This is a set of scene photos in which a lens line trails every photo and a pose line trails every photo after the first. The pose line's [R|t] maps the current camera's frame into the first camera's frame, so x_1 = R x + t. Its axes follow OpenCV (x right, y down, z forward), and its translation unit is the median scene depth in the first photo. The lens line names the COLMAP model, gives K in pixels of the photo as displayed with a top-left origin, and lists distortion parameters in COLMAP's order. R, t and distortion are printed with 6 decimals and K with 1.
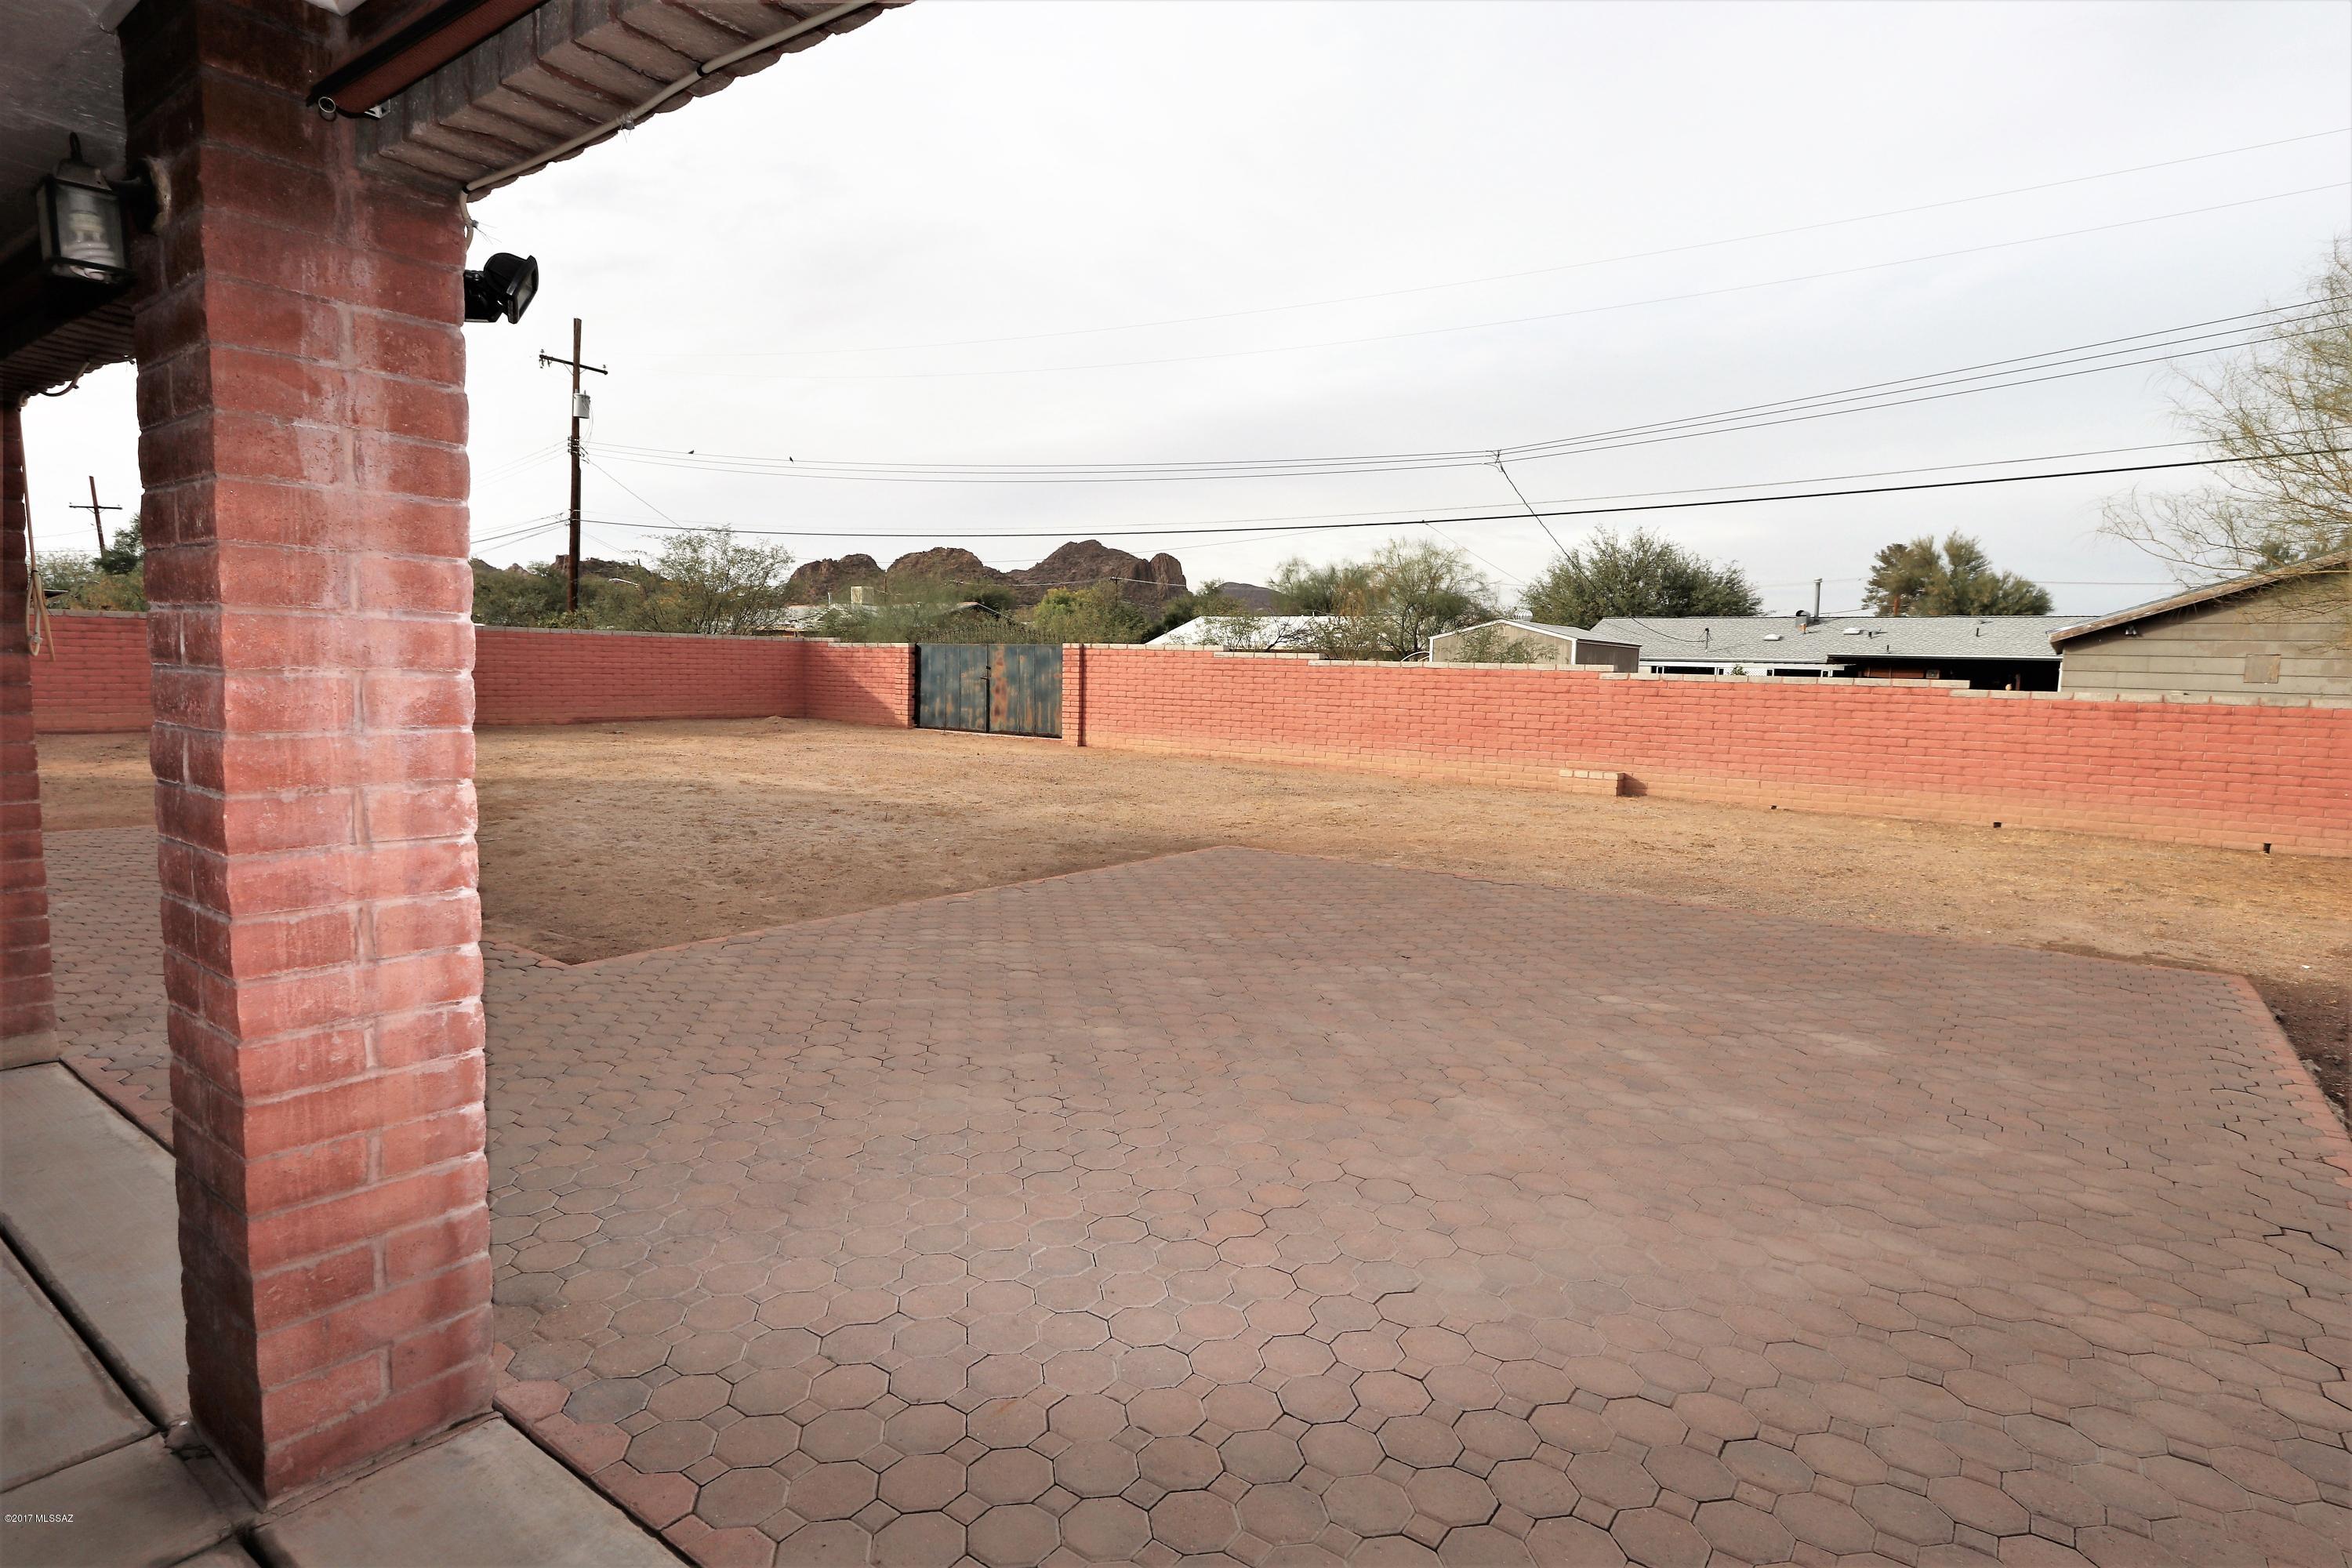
lens RADIAL K [[1228.1, 0, 1168.3], [0, 1228.1, 788.1], [0, 0, 1]] dist [-0.026202, 0.014472]
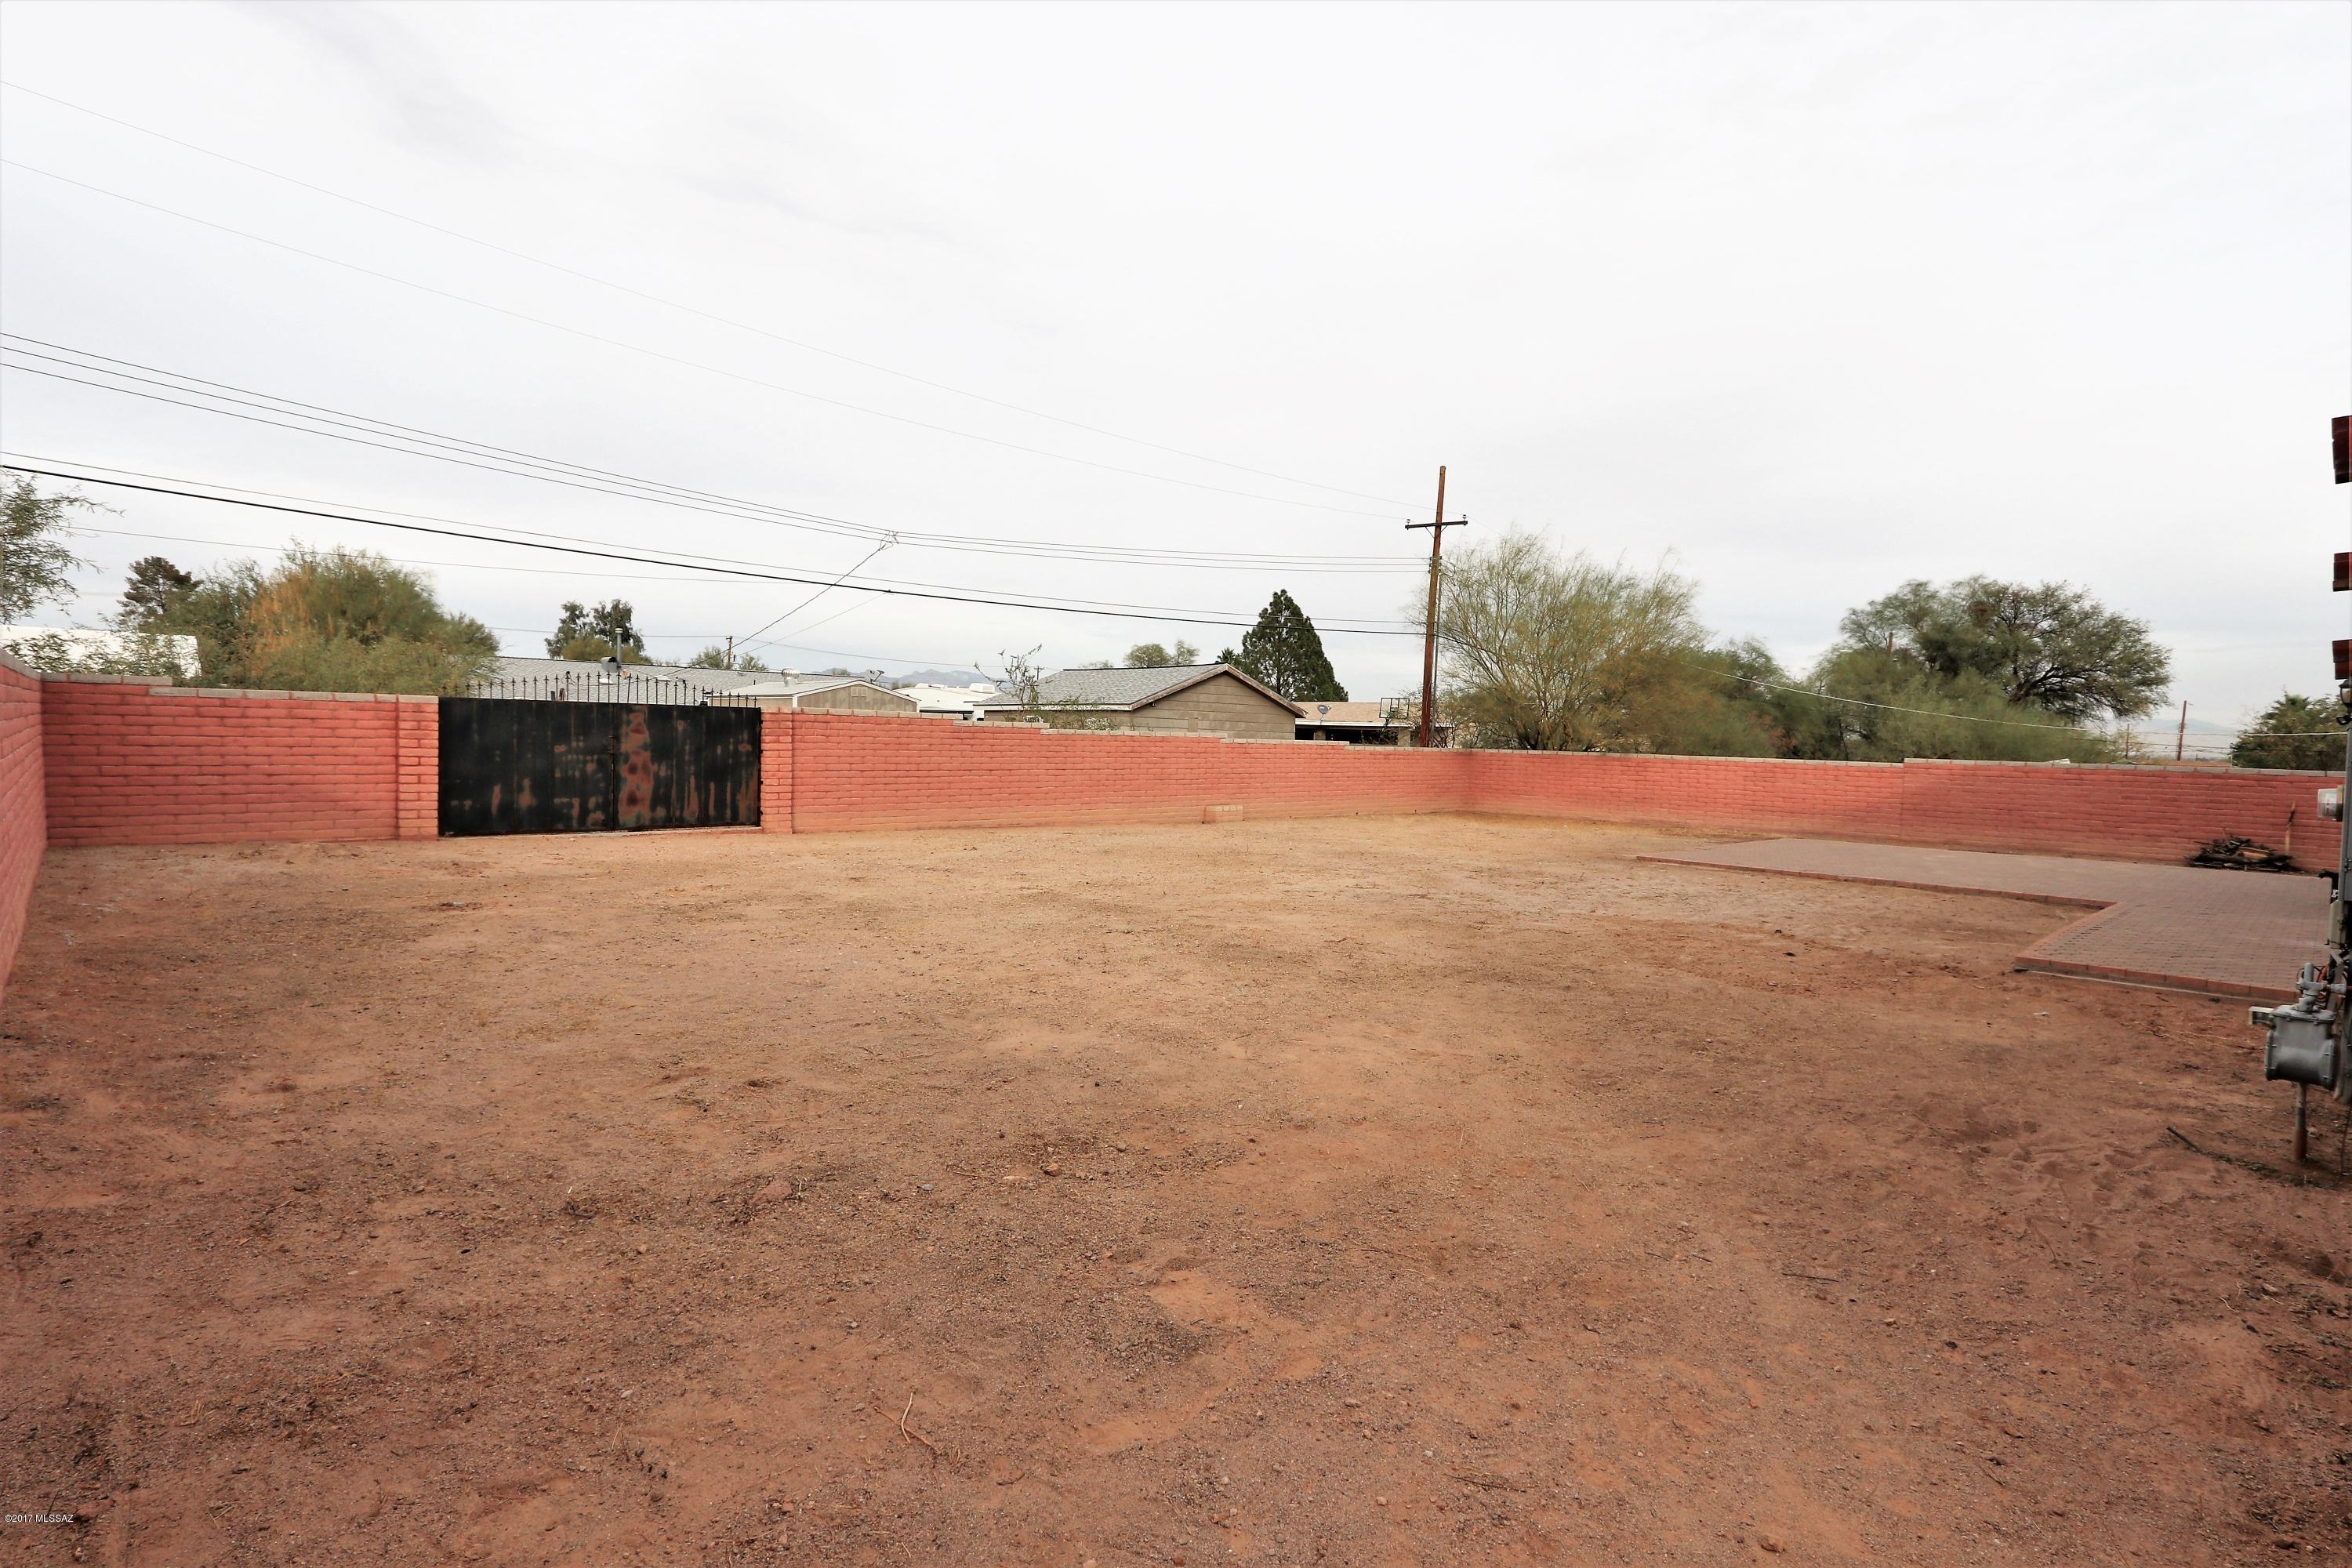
lens RADIAL K [[1147.9, 0, 1162.9], [0, 1147.9, 785.8], [0, 0, 1]] dist [-0.017691, 0.001963]
pose [[0.169594, -0.063786, 0.983448, -0.763461], [0.073663, 0.995932, 0.051893, -0.085711], [-0.982757, 0.063644, 0.173602, 0.622150]]
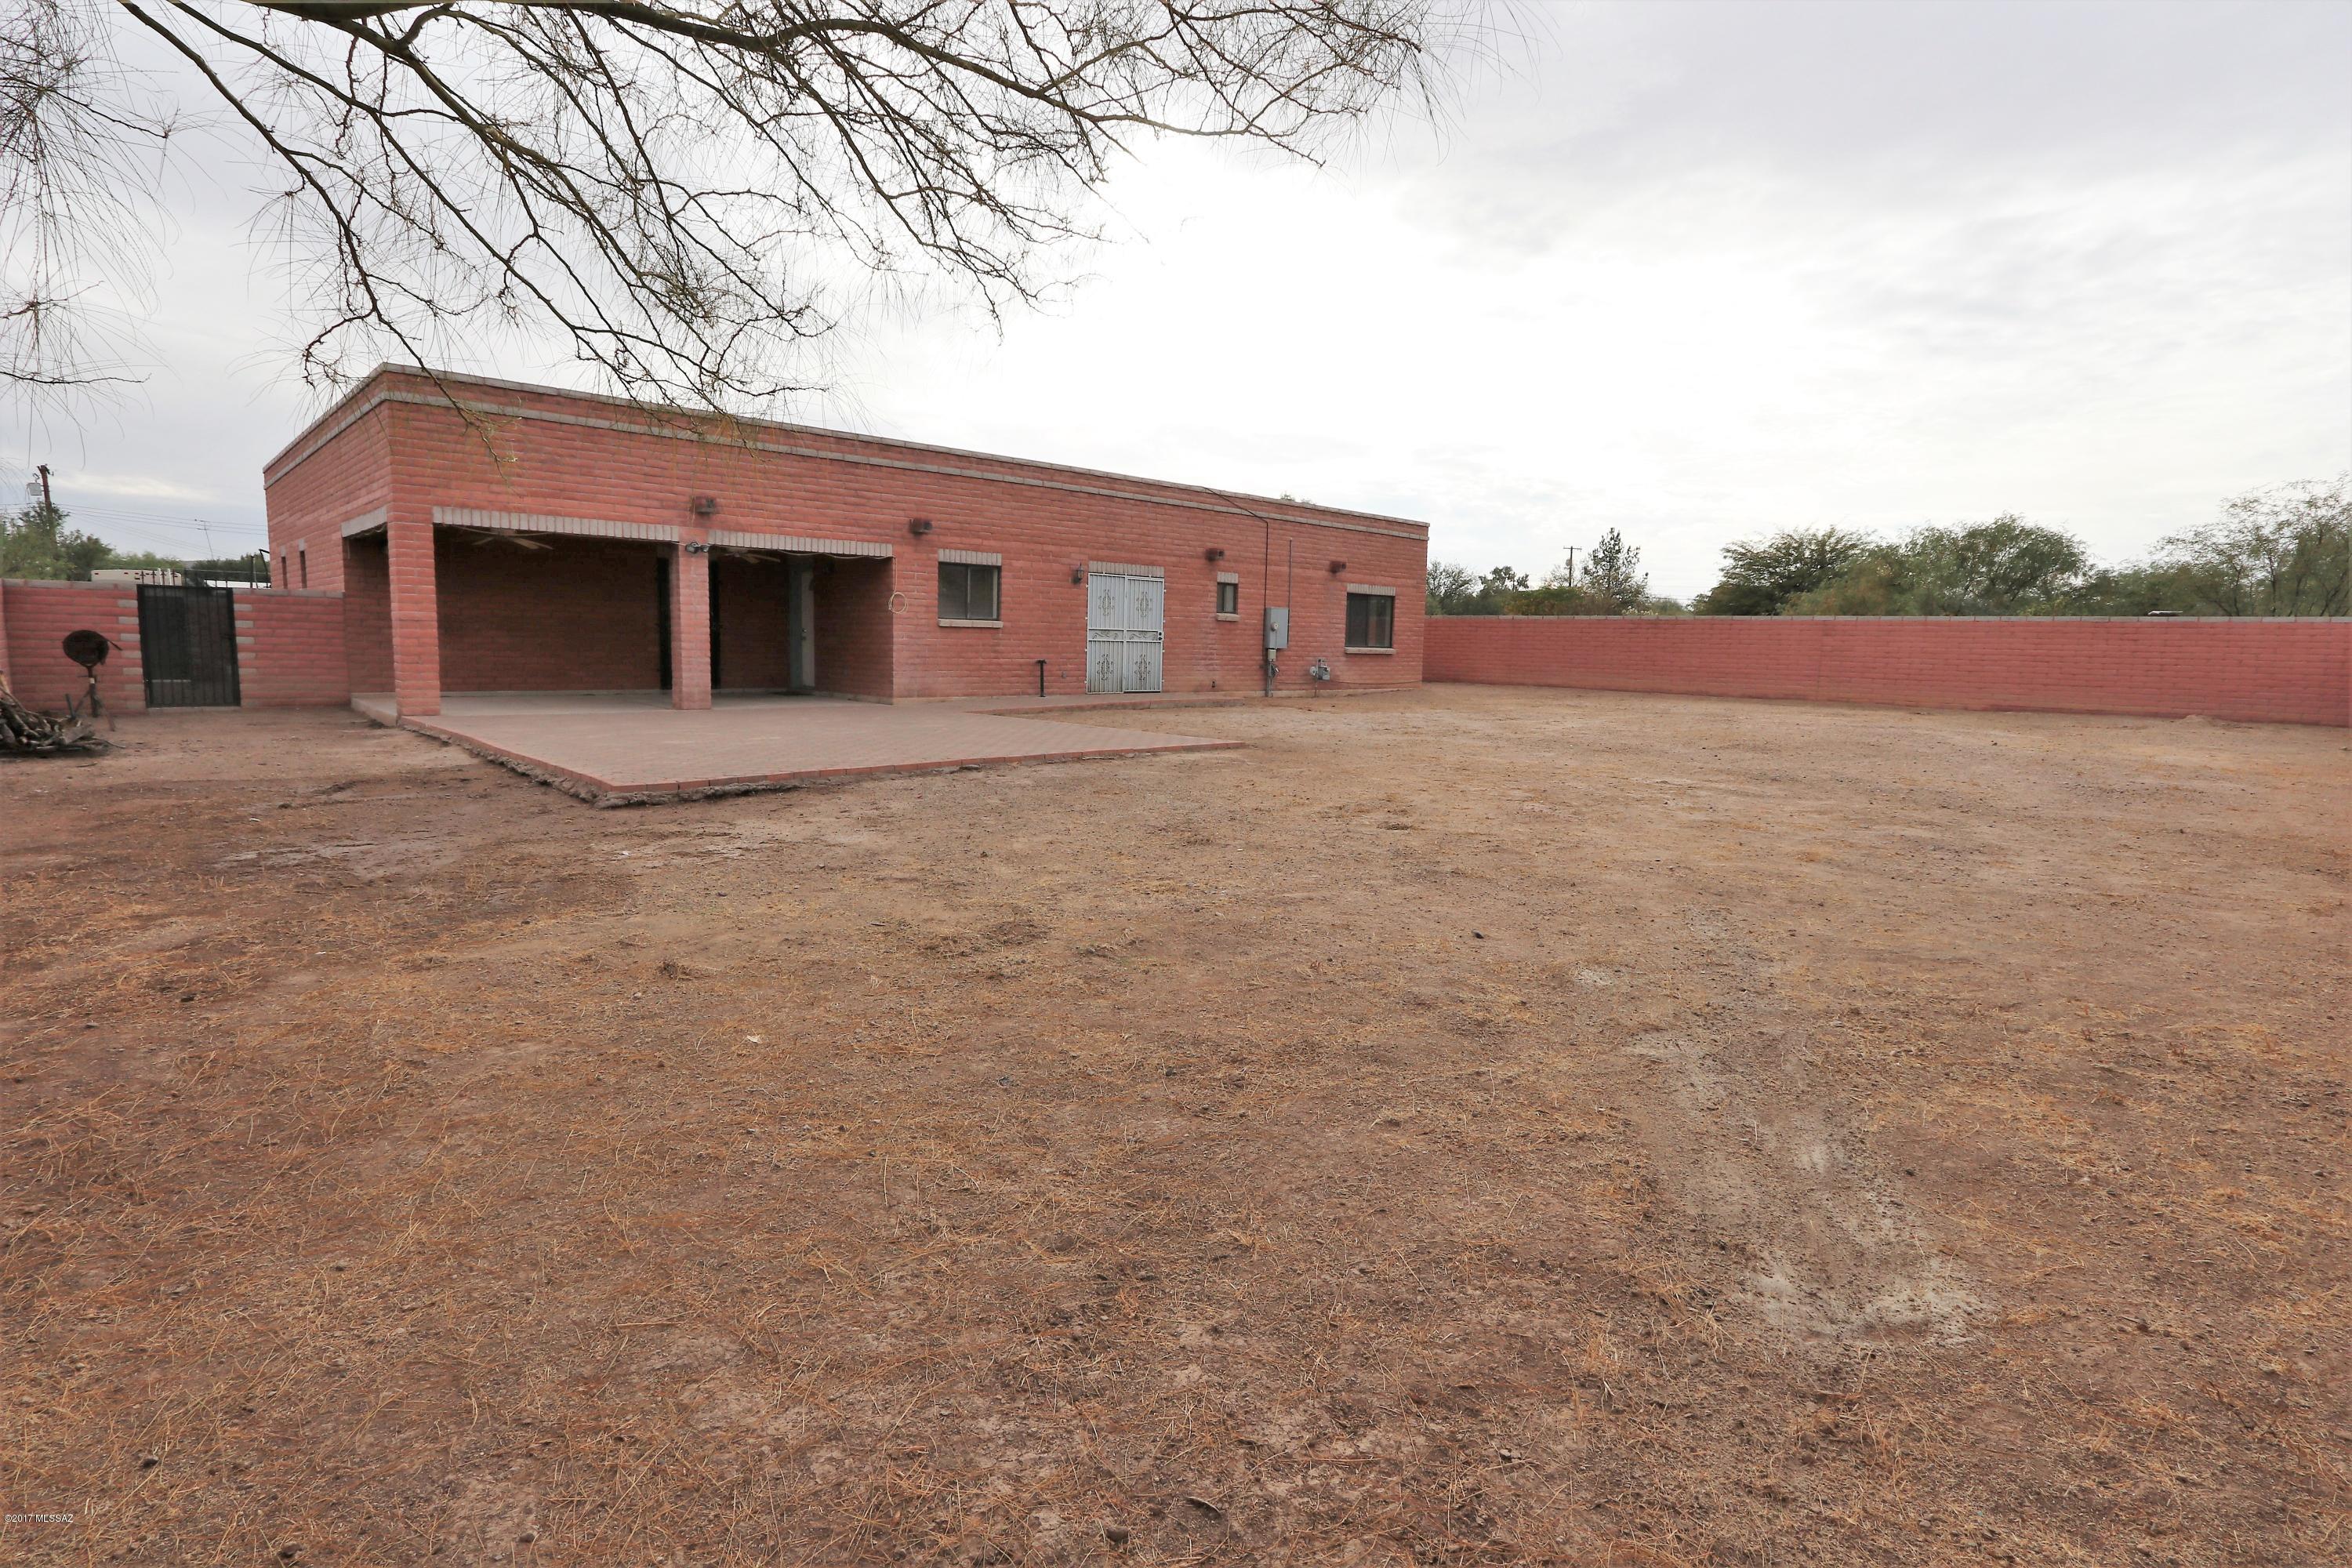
lens RADIAL K [[1147.9, 0, 1162.9], [0, 1147.9, 785.8], [0, 0, 1]] dist [-0.017691, 0.001963]
pose [[-0.179737, 0.094530, -0.979162, 0.568983], [-0.123268, 0.985362, 0.117756, -0.018511], [0.975961, 0.141865, -0.165454, 0.507843]]
